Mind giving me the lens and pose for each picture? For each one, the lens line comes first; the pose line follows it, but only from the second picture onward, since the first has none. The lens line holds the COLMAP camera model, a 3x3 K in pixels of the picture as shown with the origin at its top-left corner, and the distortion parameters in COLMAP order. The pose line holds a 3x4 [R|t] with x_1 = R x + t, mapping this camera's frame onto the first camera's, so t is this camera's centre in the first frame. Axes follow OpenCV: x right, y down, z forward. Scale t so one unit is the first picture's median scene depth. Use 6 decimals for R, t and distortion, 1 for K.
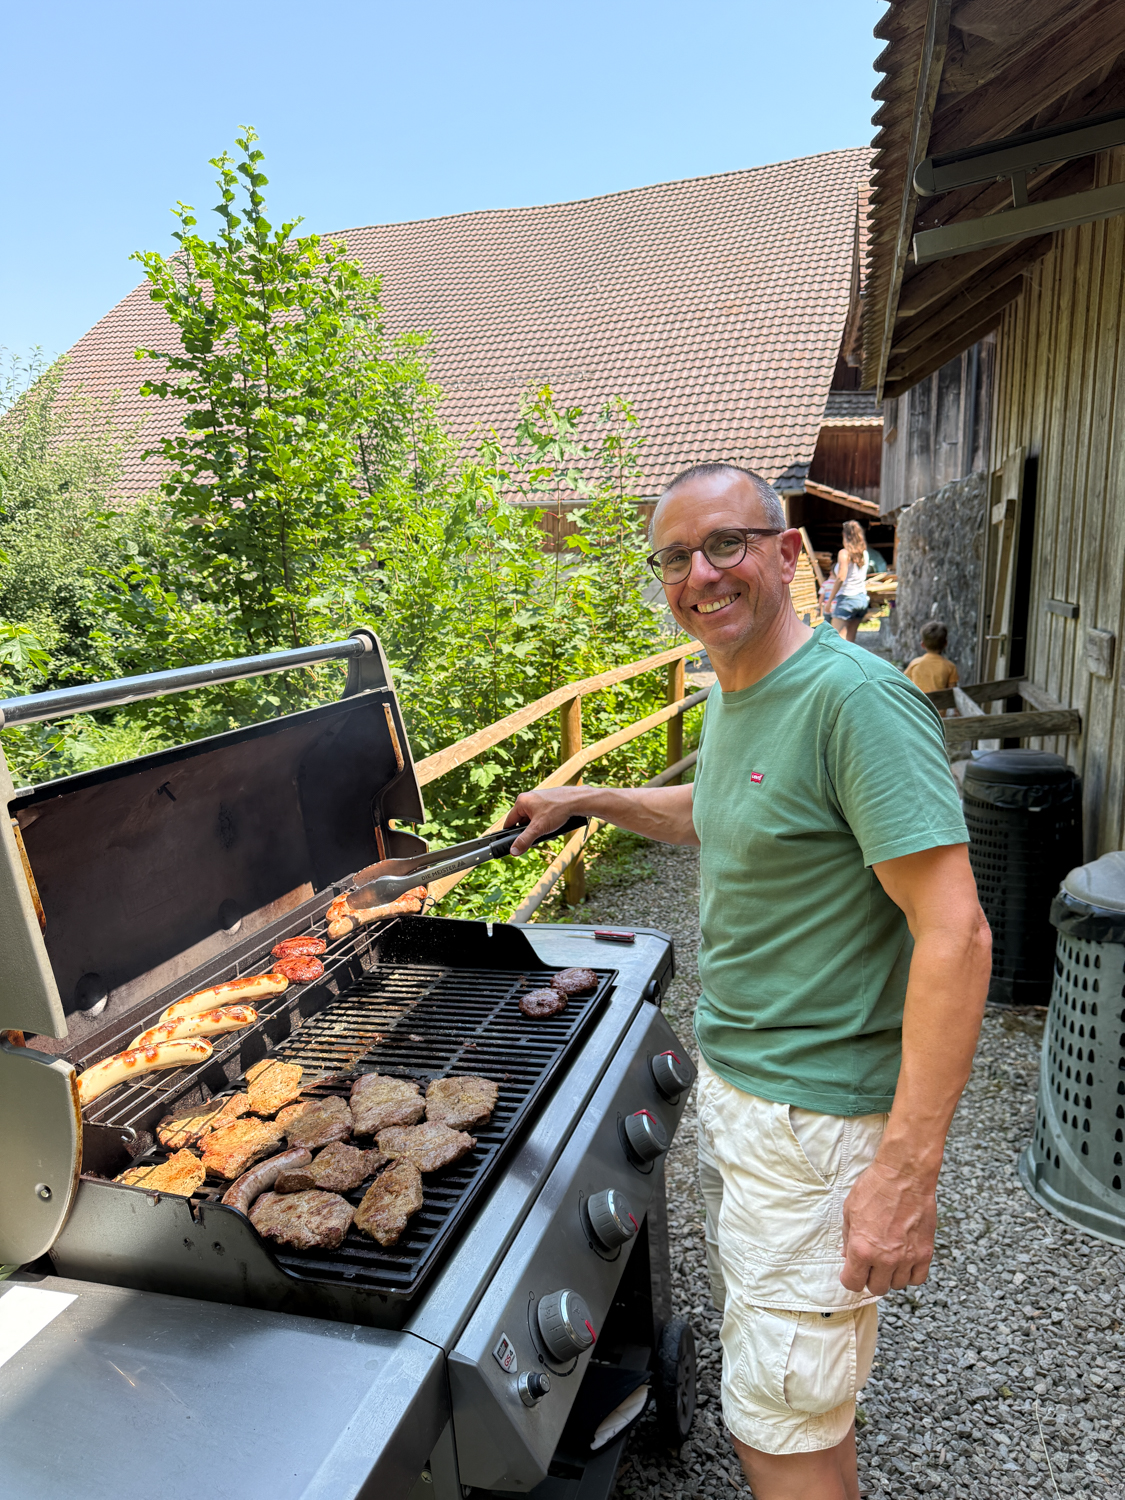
lens RADIAL K [[1060.4, 0, 567.4], [0, 1060.4, 759.8], [0, 0, 1]] dist [0.081349, -0.073985]
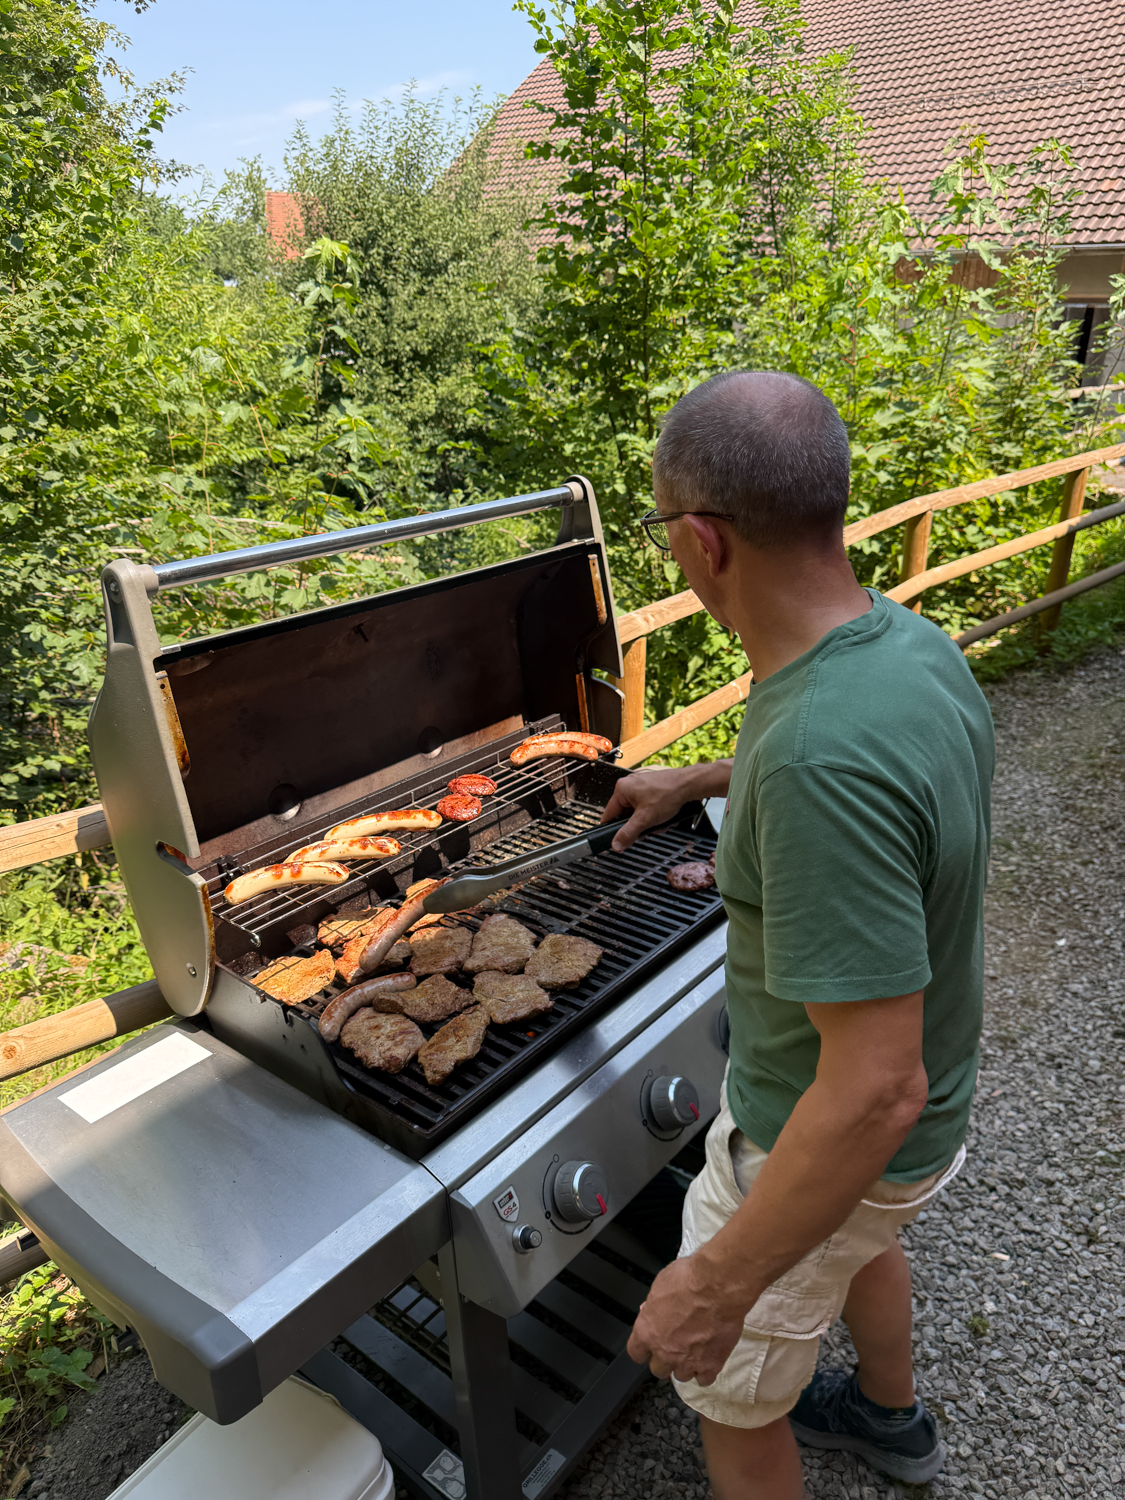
lens RADIAL K [[1067.5, 0, 562.5], [0, 1067.5, 750.0], [0, 0, 1]] dist [0.084627, -0.069797]
pose [[0.929896, 0.159128, -0.331619, 0.186507], [-0.090777, 0.972972, 0.212335, -0.096405], [0.356444, -0.167346, 0.919208, 0.039103]]
